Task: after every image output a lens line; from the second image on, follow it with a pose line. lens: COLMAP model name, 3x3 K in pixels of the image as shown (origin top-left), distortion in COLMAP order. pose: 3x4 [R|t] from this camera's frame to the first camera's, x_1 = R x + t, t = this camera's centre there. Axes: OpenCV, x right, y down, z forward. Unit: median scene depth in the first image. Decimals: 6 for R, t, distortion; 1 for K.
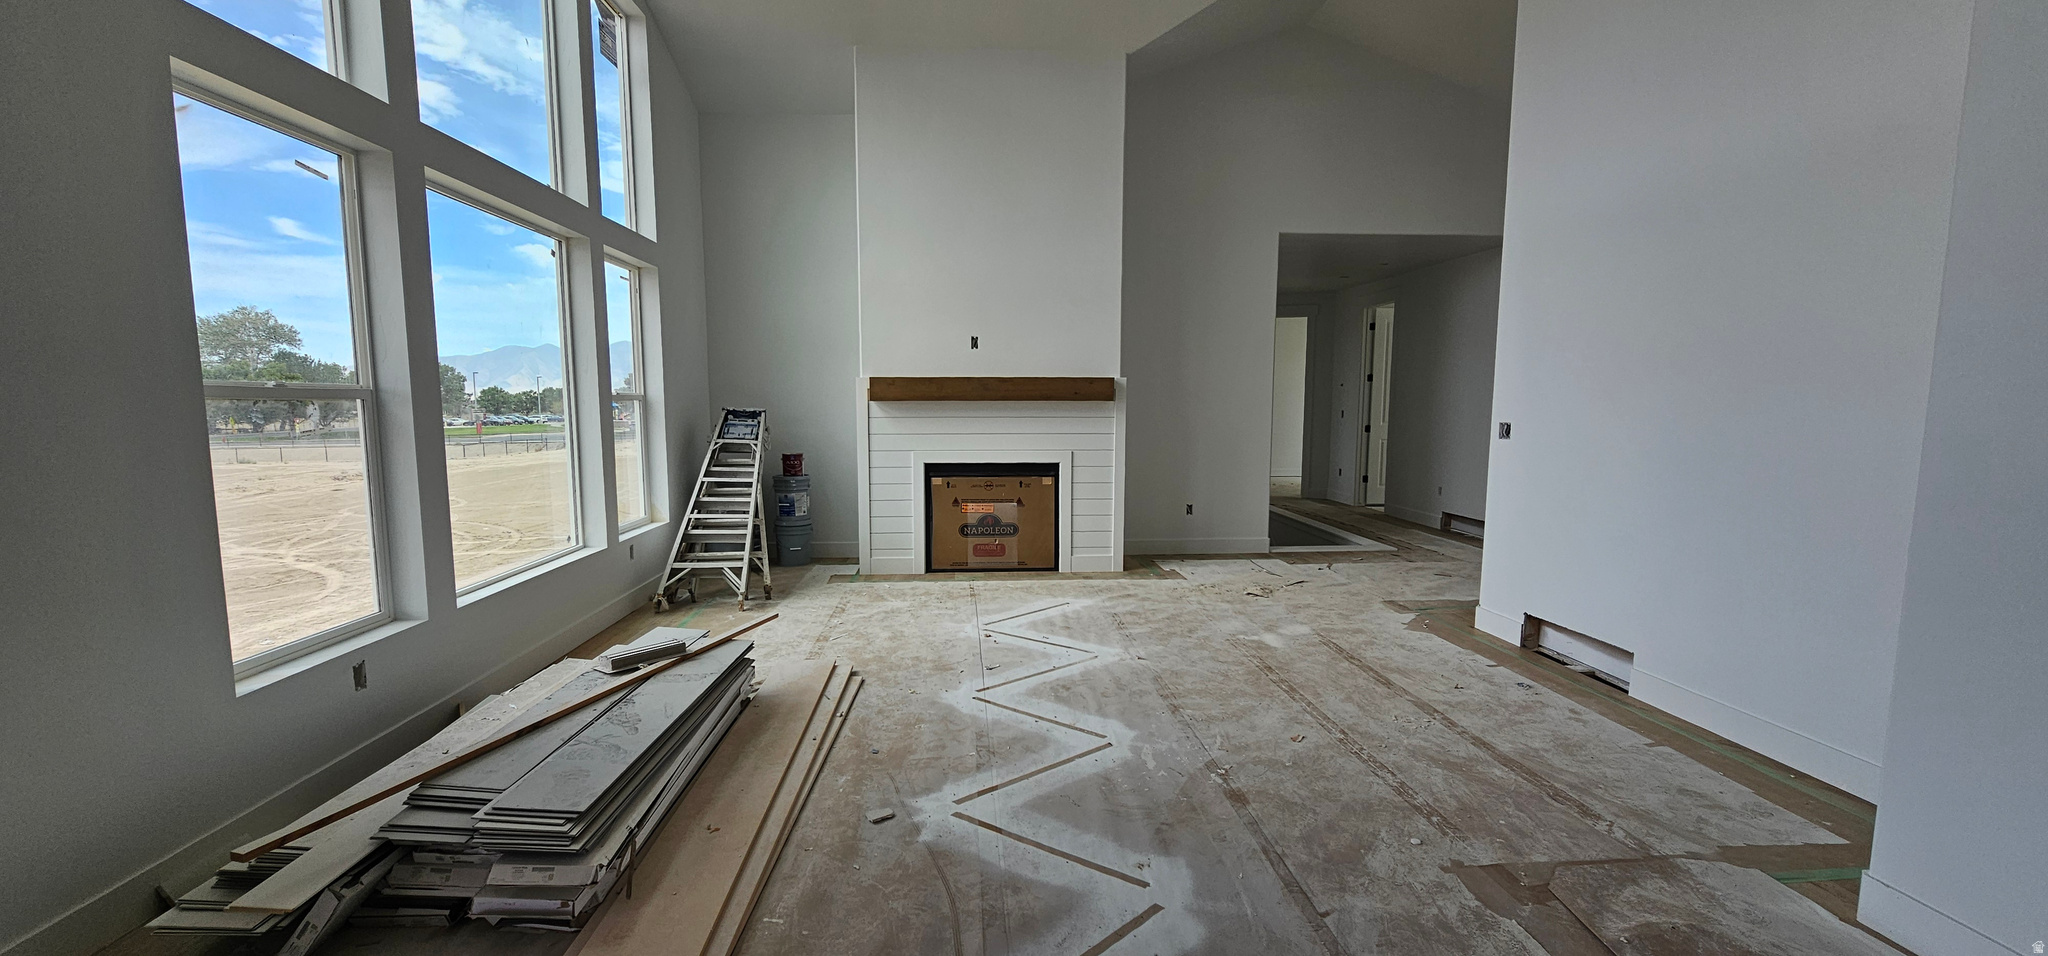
lens RADIAL K [[833.8, 0, 1019.5], [0, 833.8, 476.1], [0, 0, 1]] dist [0.000659, -0.000360]
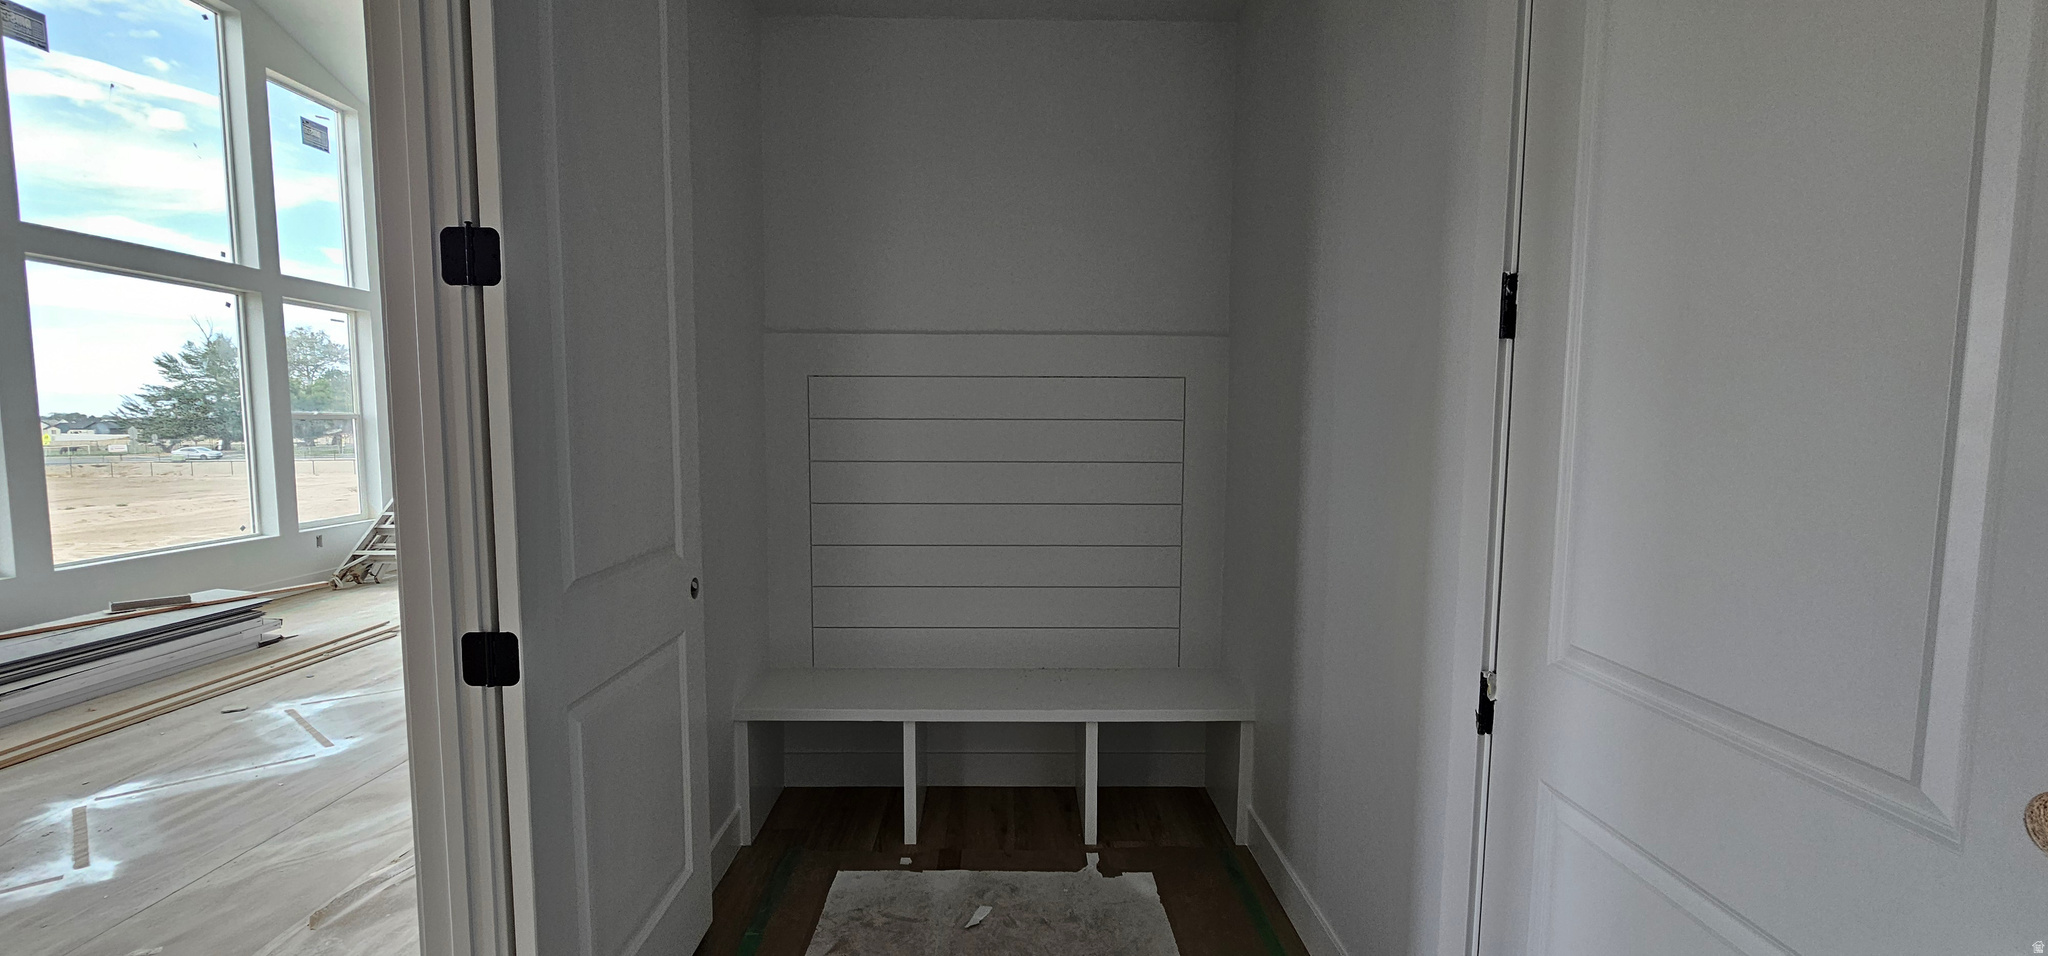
lens RADIAL K [[833.8, 0, 1027.0], [0, 833.8, 486.6], [0, 0, 1]] dist [0.000659, -0.000360]
pose [[0.998996, -0.002776, -0.044711, 0.654212], [0.002779, 0.999996, -0.000001, 0.012438], [0.044711, -0.000123, 0.999000, -0.197731]]
